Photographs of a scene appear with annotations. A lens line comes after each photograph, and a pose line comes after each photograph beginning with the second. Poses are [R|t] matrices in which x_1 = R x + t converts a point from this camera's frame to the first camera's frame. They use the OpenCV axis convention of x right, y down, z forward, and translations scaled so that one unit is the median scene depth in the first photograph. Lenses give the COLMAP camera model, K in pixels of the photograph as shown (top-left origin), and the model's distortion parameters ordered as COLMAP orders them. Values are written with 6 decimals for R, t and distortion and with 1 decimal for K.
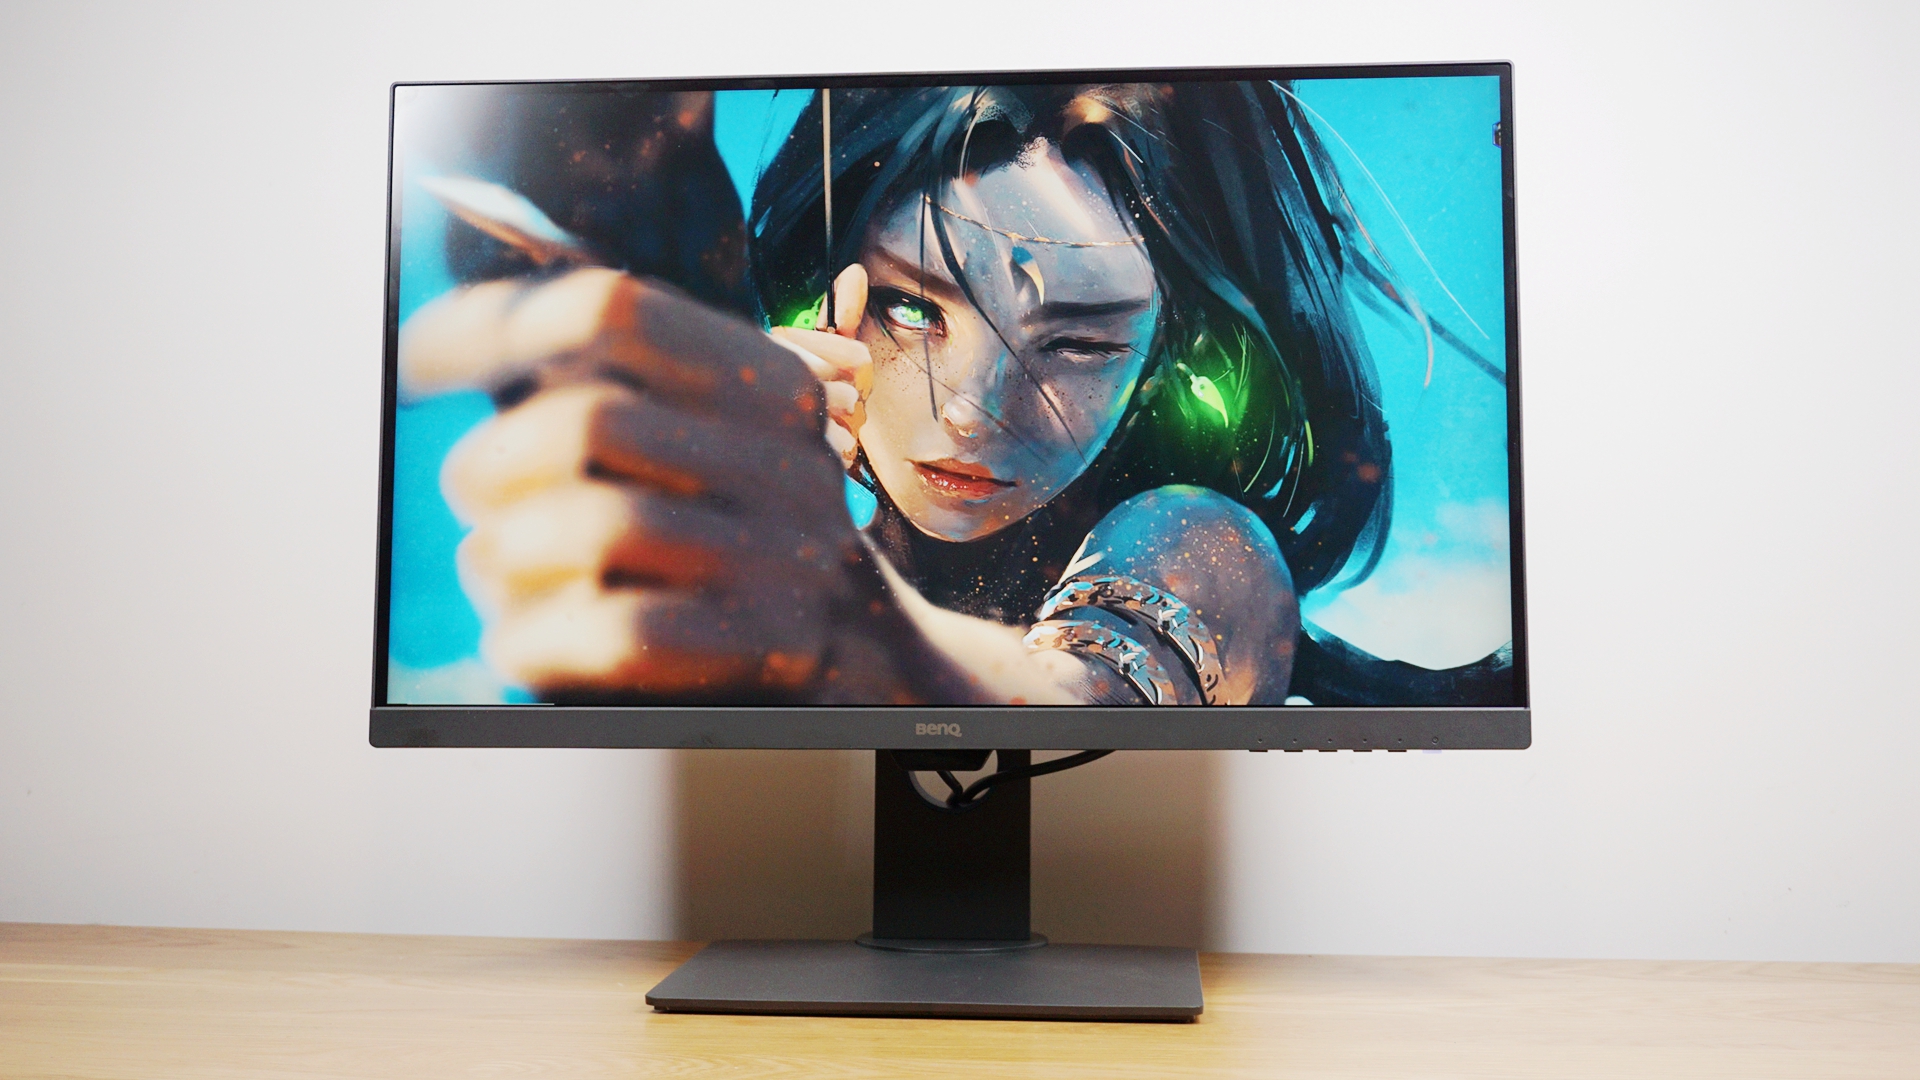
lens RADIAL K [[2249.9, 0, 959.9], [0, 2249.9, 537.7], [0, 0, 1]] dist [-0.041159, 0.000000]
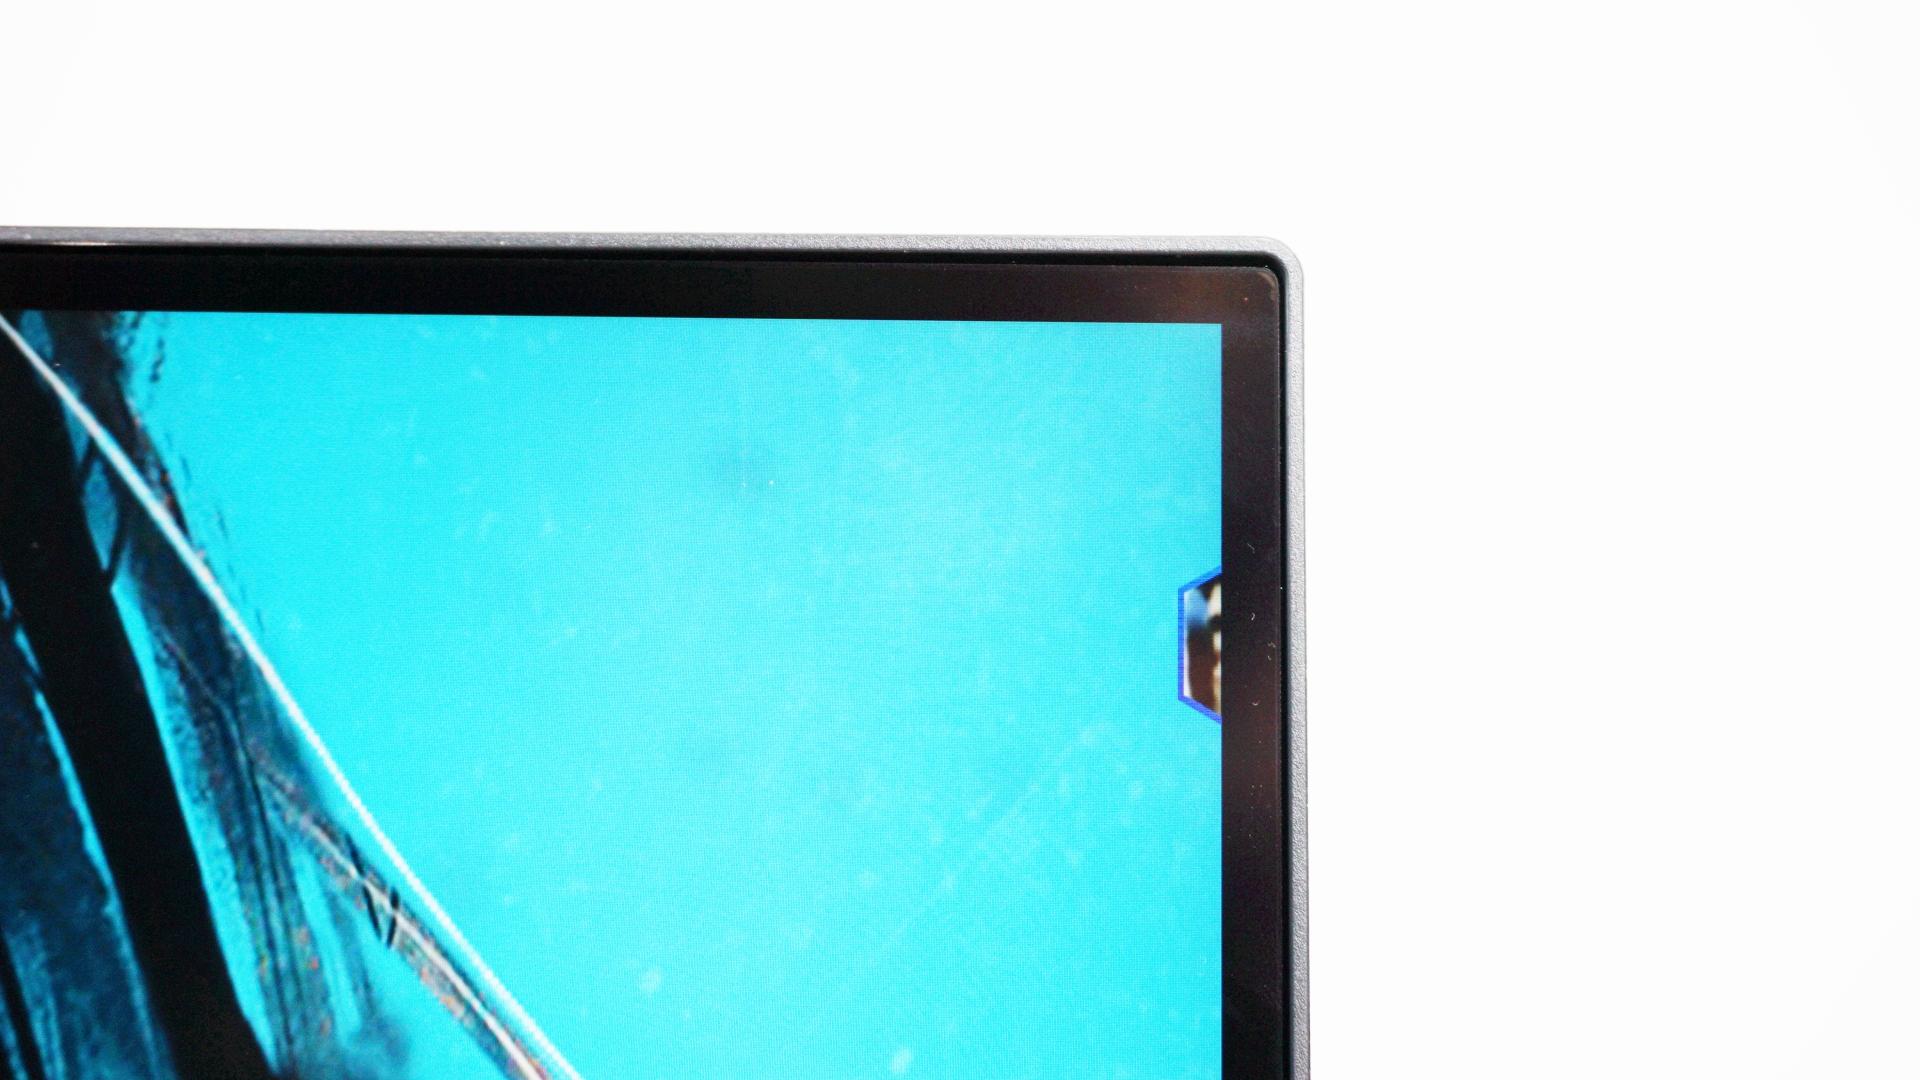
lens RADIAL K [[2249.9, 0, 960.3], [0, 2249.9, 541.7], [0, 0, 1]] dist [-0.041159, 0.000000]
pose [[0.994505, 0.026317, 0.101331, 0.199731], [-0.018059, 0.996505, -0.081562, -0.171817], [-0.103123, 0.079283, 0.991504, 0.813376]]
